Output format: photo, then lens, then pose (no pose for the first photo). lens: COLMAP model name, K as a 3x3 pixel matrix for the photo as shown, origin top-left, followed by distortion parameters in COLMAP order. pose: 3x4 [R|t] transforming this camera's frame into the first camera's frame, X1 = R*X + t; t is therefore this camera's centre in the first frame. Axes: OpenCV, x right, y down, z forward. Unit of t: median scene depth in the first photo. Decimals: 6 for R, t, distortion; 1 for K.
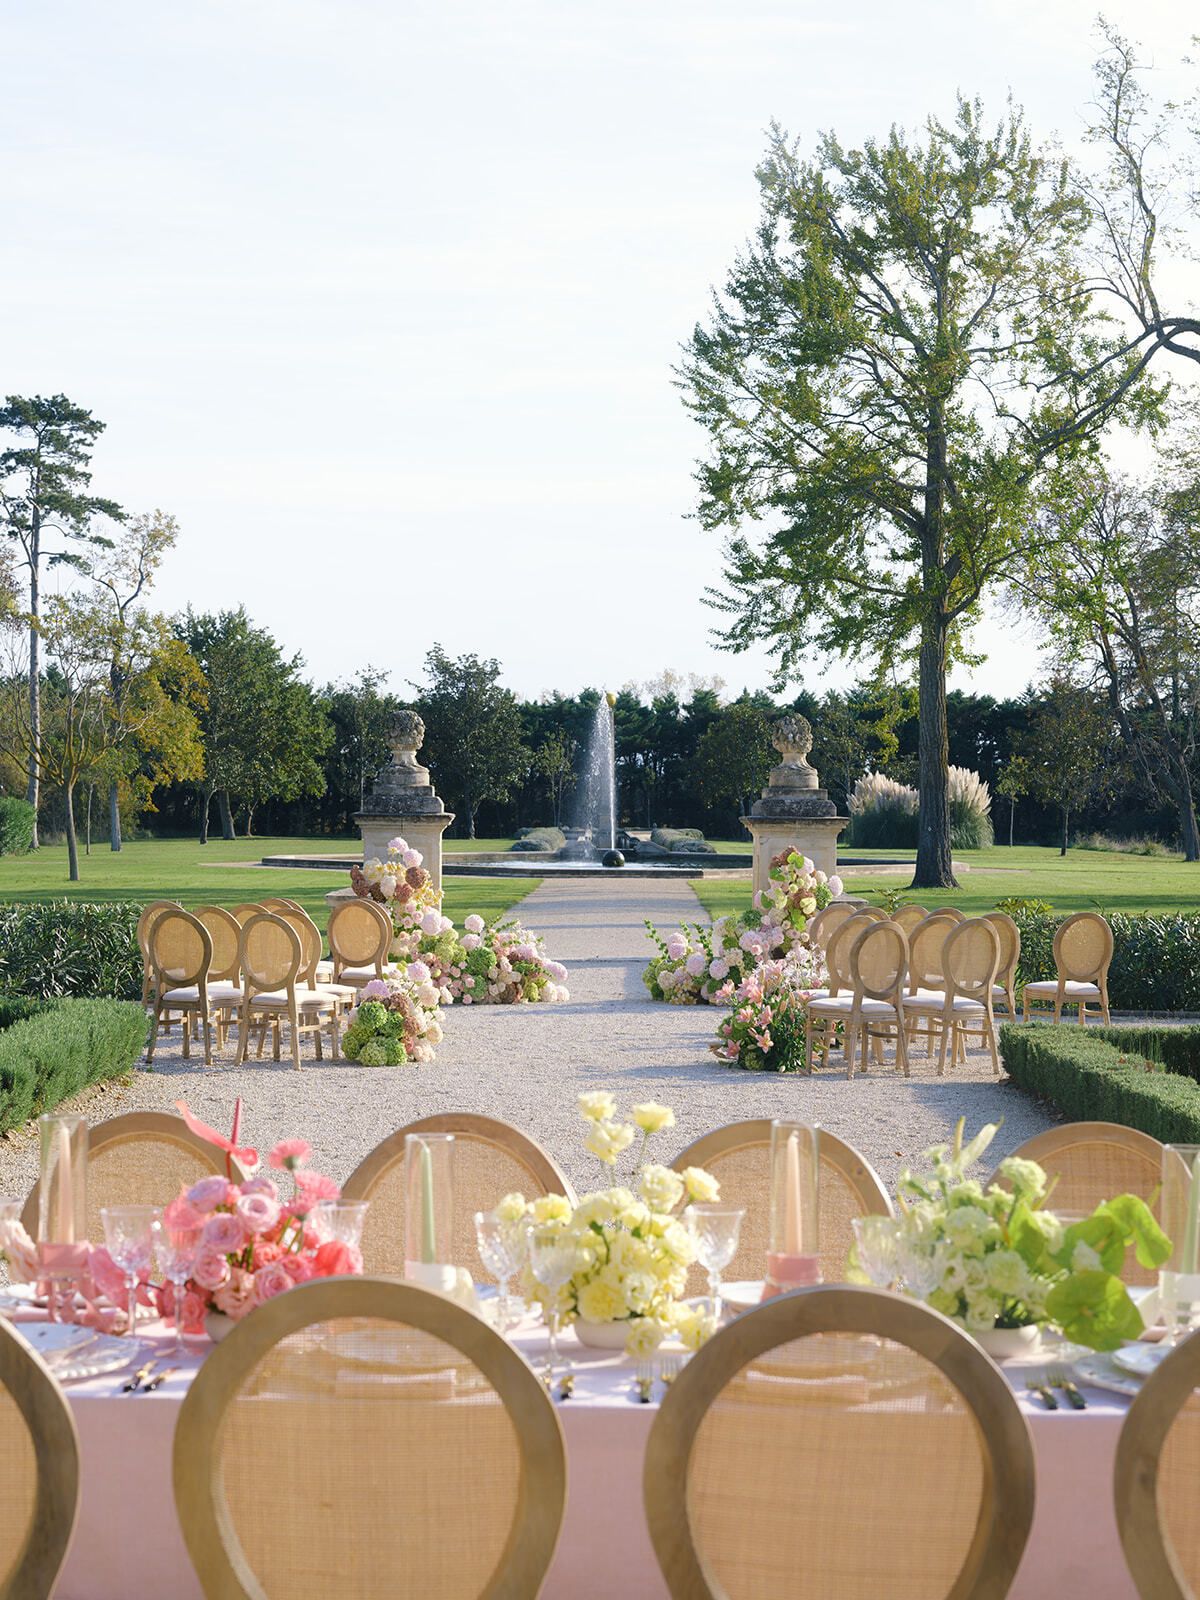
lens RADIAL K [[3017.5, 0, 600.0], [0, 3017.5, 800.0], [0, 0, 1]] dist [0.011311, -0.239545]
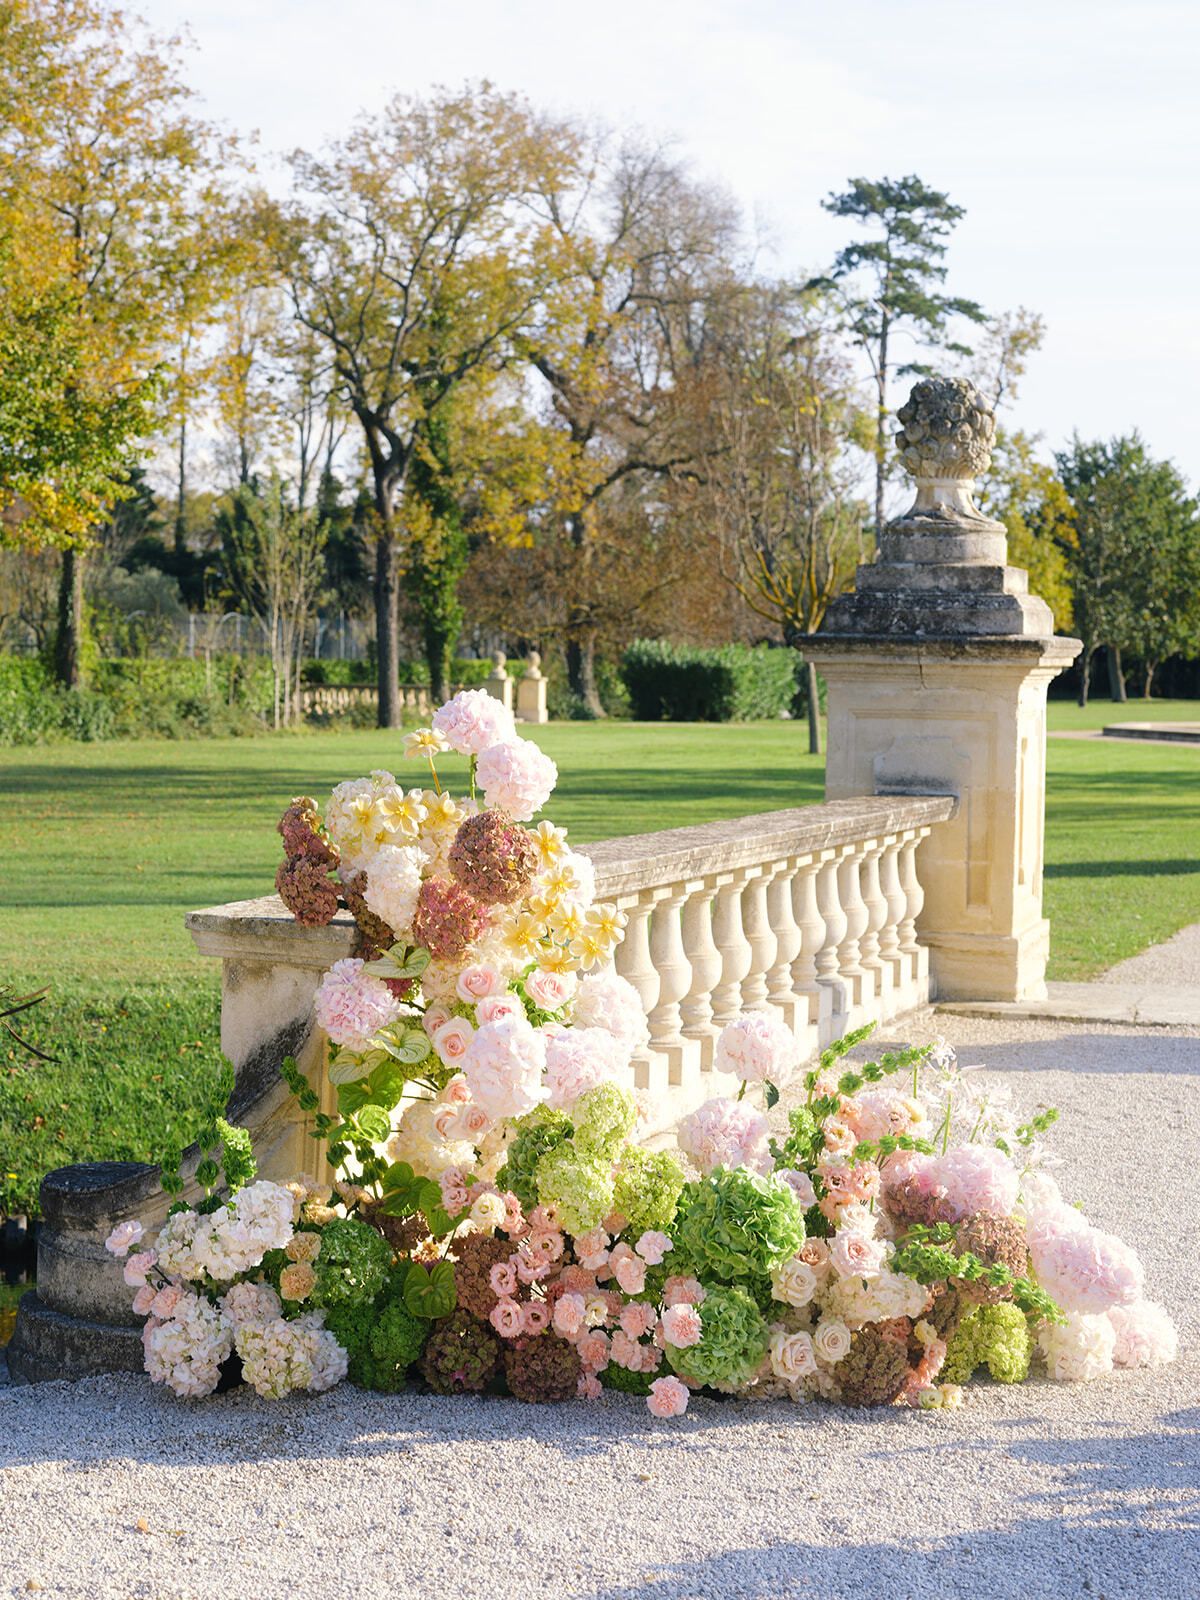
lens RADIAL K [[3017.5, 0, 600.0], [0, 3017.5, 800.0], [0, 0, 1]] dist [0.011311, -0.239545]
pose [[0.950623, 0.023439, -0.309461, 0.004290], [-0.009322, 0.998851, 0.047019, 0.002024], [0.310207, -0.041812, 0.949749, 0.159354]]
